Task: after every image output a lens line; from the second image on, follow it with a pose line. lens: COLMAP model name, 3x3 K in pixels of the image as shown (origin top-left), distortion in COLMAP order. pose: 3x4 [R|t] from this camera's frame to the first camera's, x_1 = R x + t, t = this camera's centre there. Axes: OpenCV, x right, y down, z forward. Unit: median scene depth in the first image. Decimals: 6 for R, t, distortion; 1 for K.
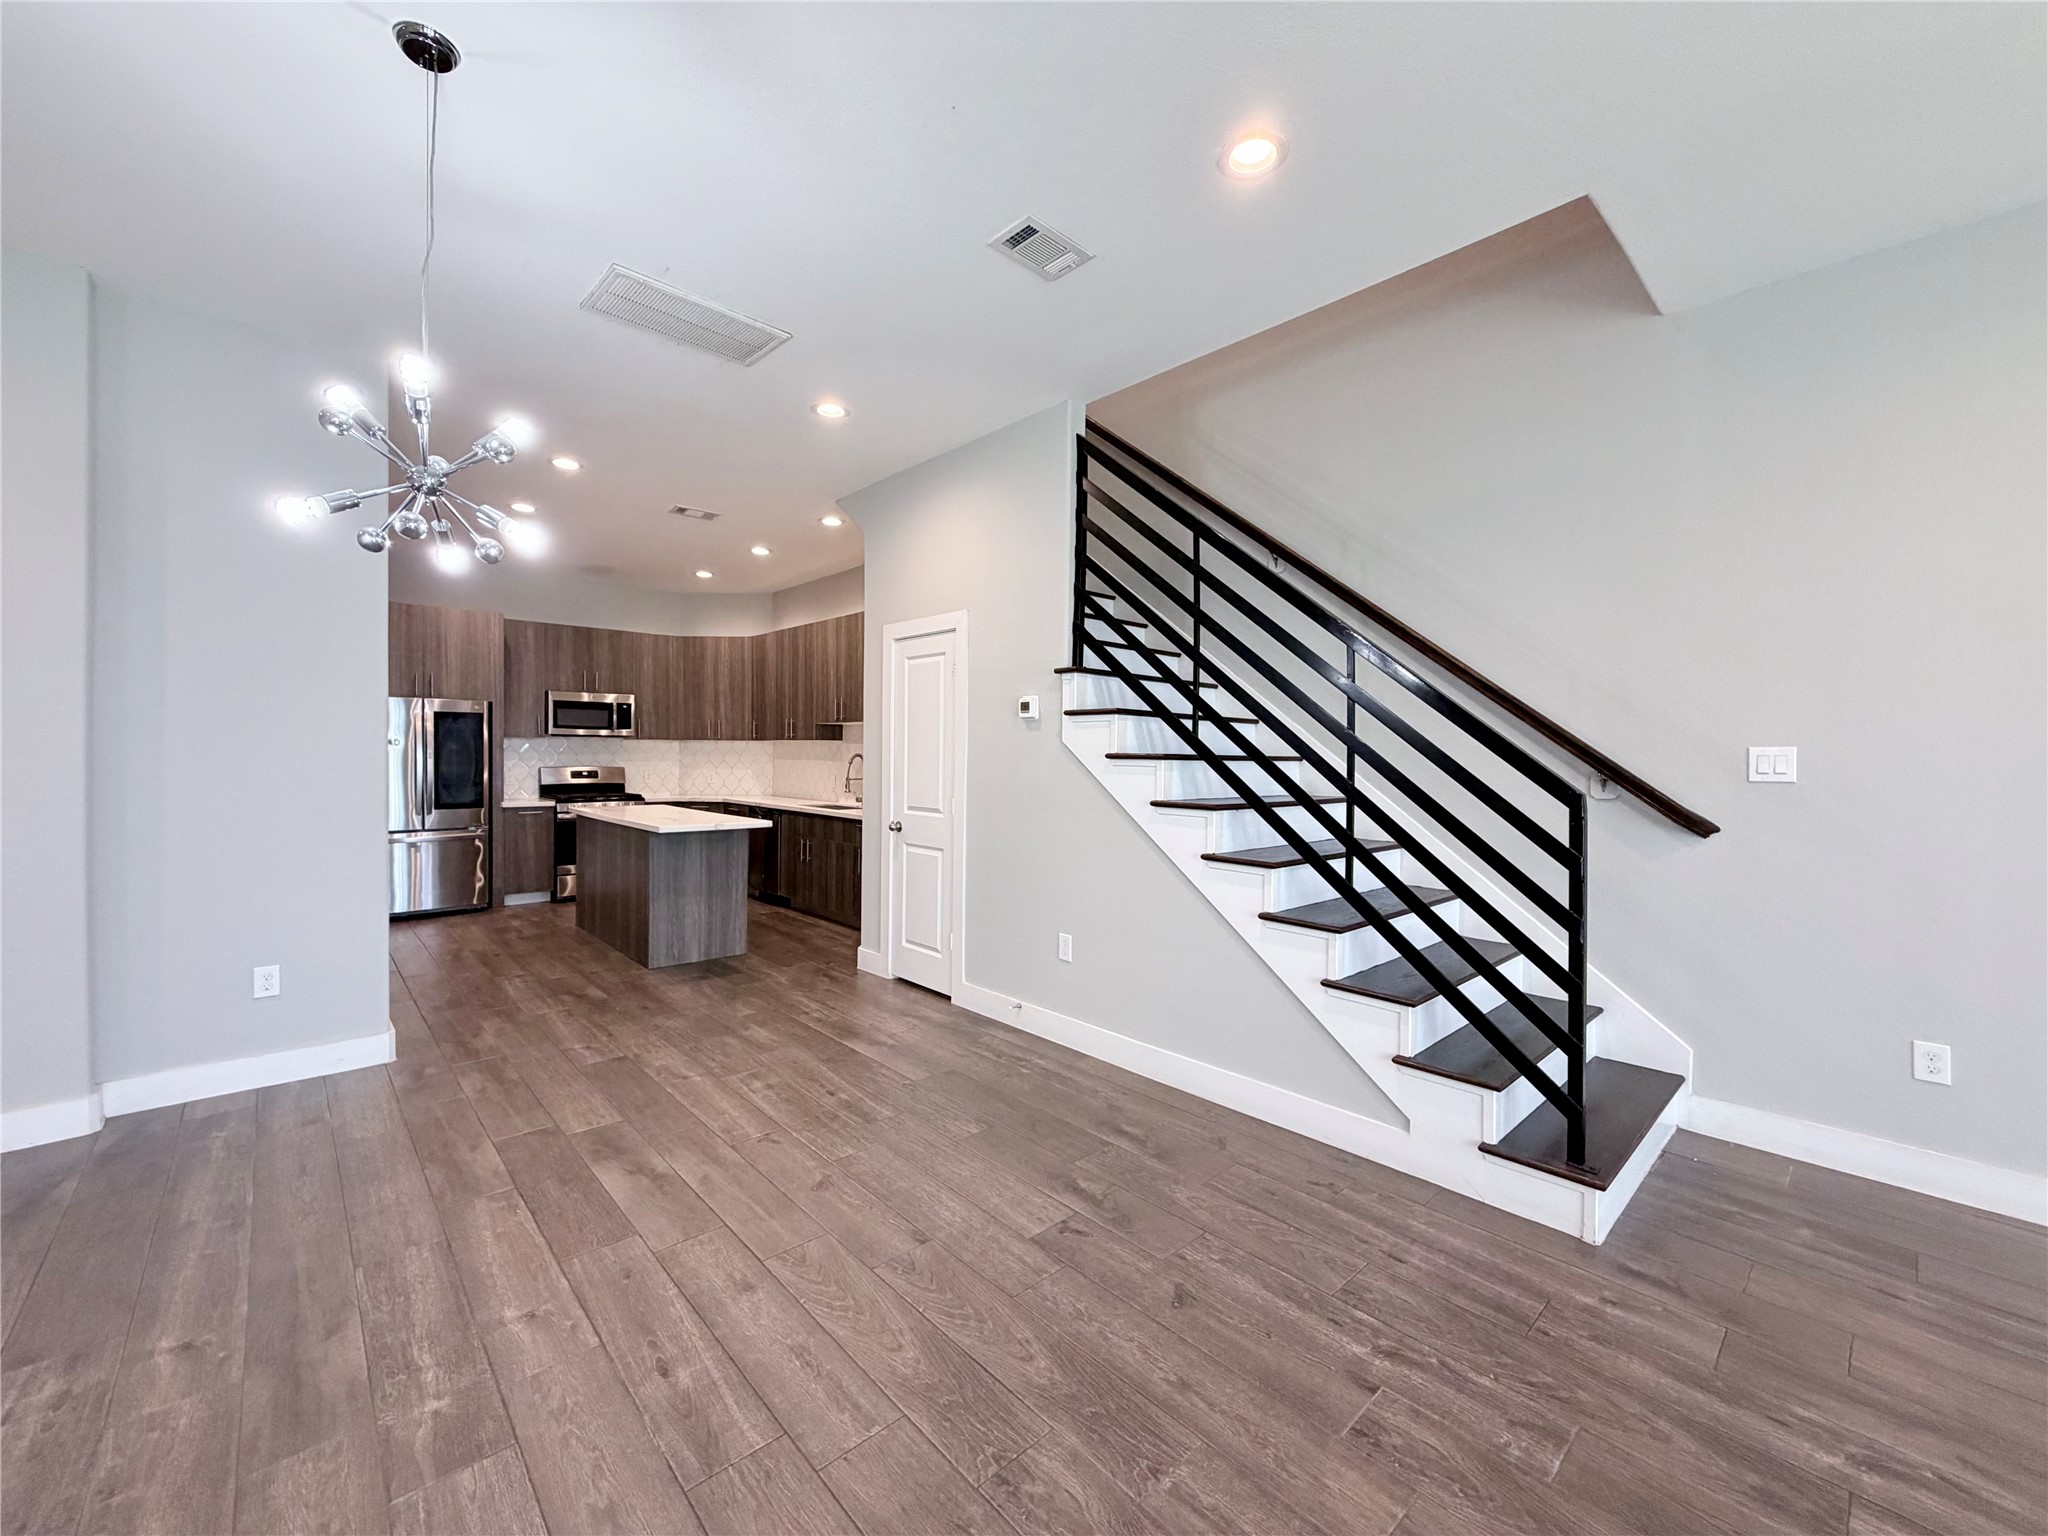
lens RADIAL K [[820.0, 0, 1025.5], [0, 820.0, 766.5], [0, 0, 1]] dist [0.002122, -0.000116]
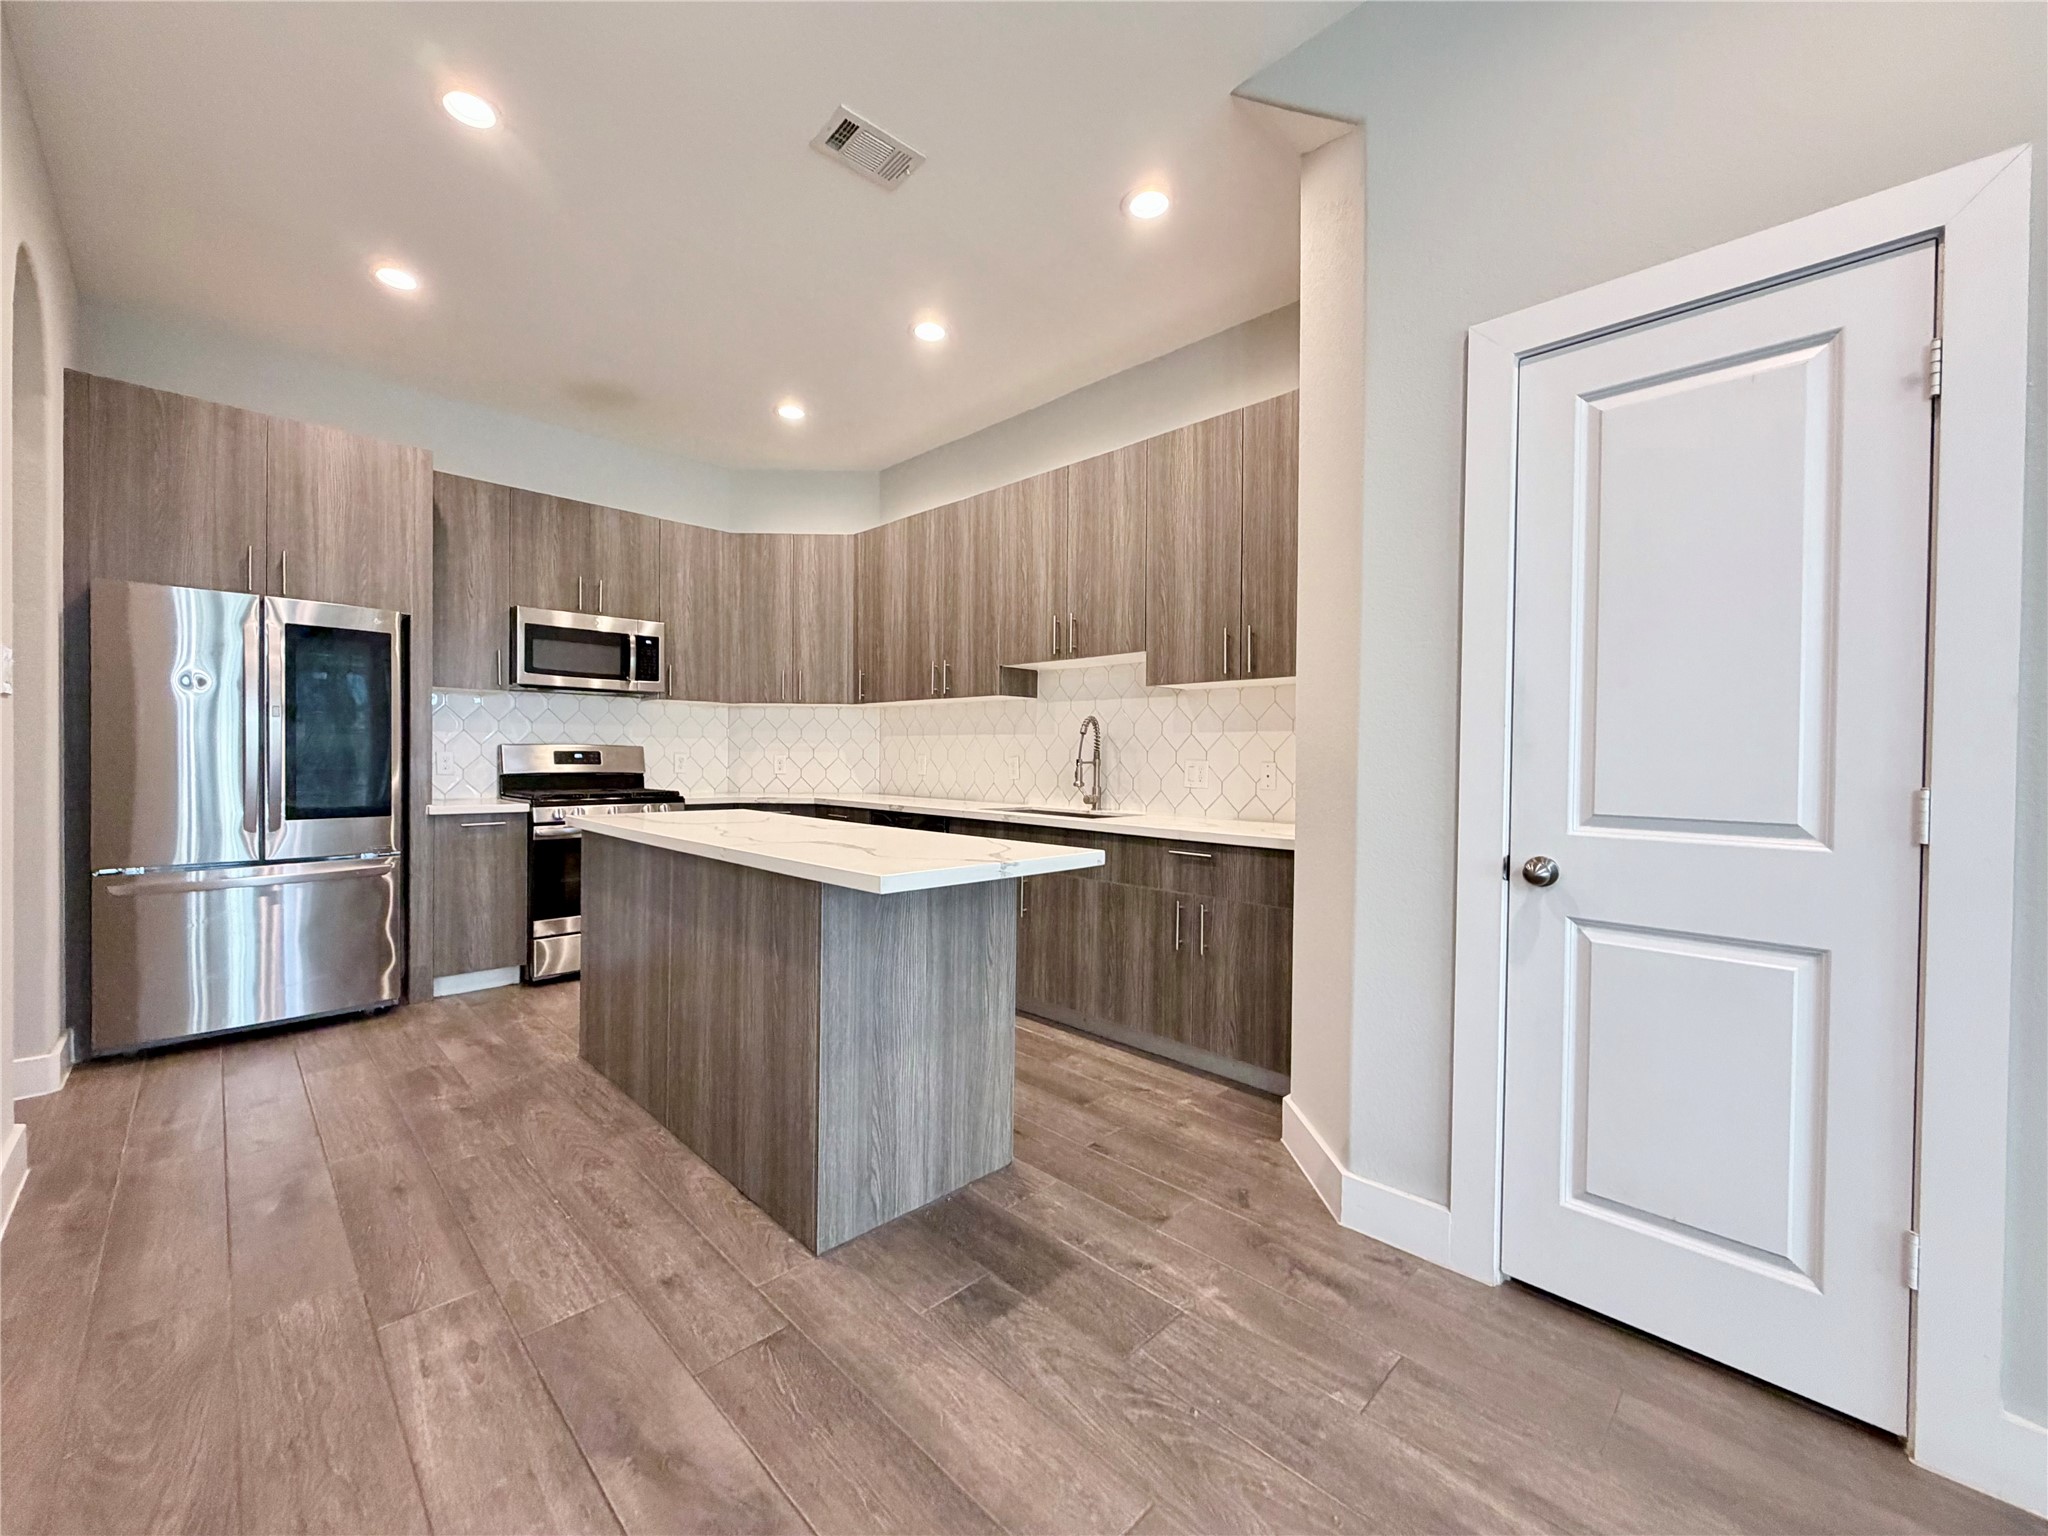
lens RADIAL K [[820.0, 0, 1023.1], [0, 820.0, 763.5], [0, 0, 1]] dist [0.002122, -0.000116]
pose [[0.998988, -0.000167, 0.044973, -0.267600], [0.000400, 0.999987, -0.005173, 0.018531], [-0.044971, 0.005186, 0.998975, 0.436260]]
